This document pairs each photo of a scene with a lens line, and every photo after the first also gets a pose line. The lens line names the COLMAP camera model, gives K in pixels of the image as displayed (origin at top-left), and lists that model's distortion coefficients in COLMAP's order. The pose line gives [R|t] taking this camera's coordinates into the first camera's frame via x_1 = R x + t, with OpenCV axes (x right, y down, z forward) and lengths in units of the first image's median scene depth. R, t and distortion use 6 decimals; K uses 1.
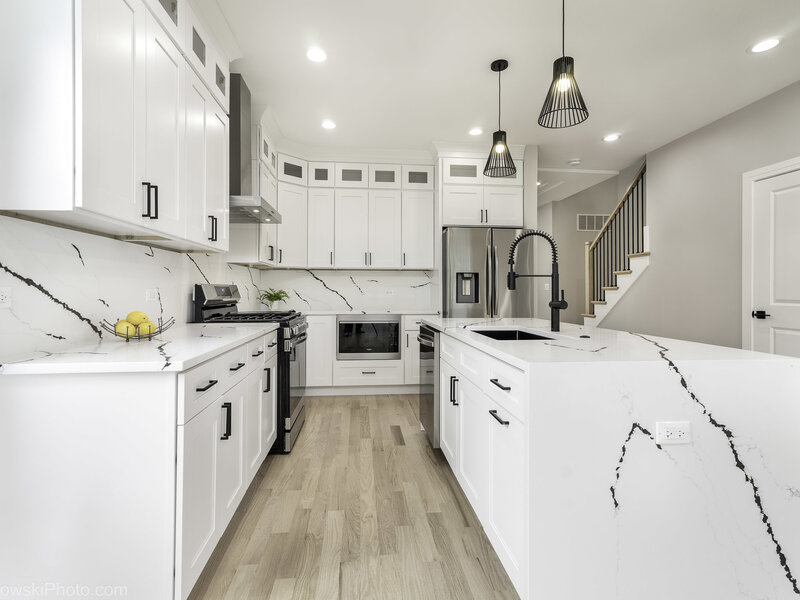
lens RADIAL K [[406.4, 0, 400.4], [0, 406.4, 297.7], [0, 0, 1]] dist [0.005695, 0.001709]
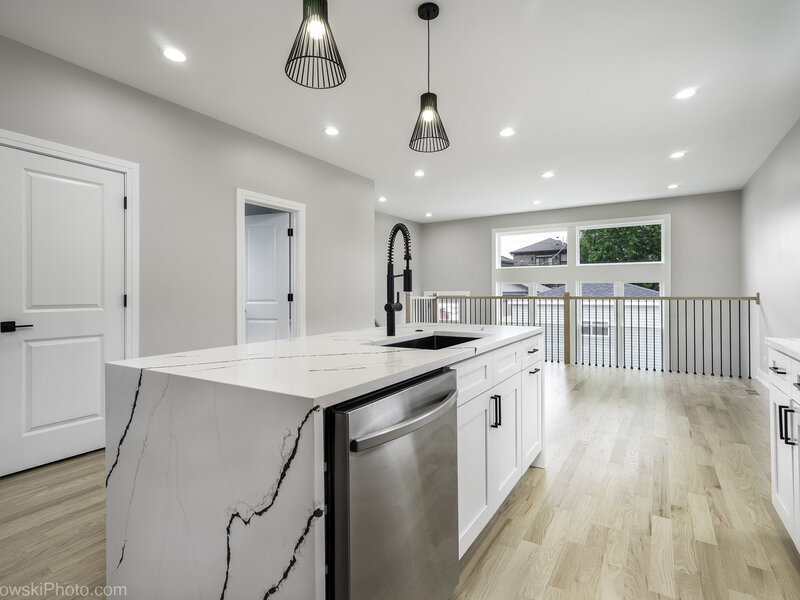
lens RADIAL K [[406.4, 0, 402.6], [0, 406.4, 298.2], [0, 0, 1]] dist [0.005695, 0.001709]
pose [[-0.786241, -0.007638, 0.617873, -0.229206], [0.017010, 0.999277, 0.033999, -0.036345], [-0.617686, 0.037241, -0.785542, 1.747649]]
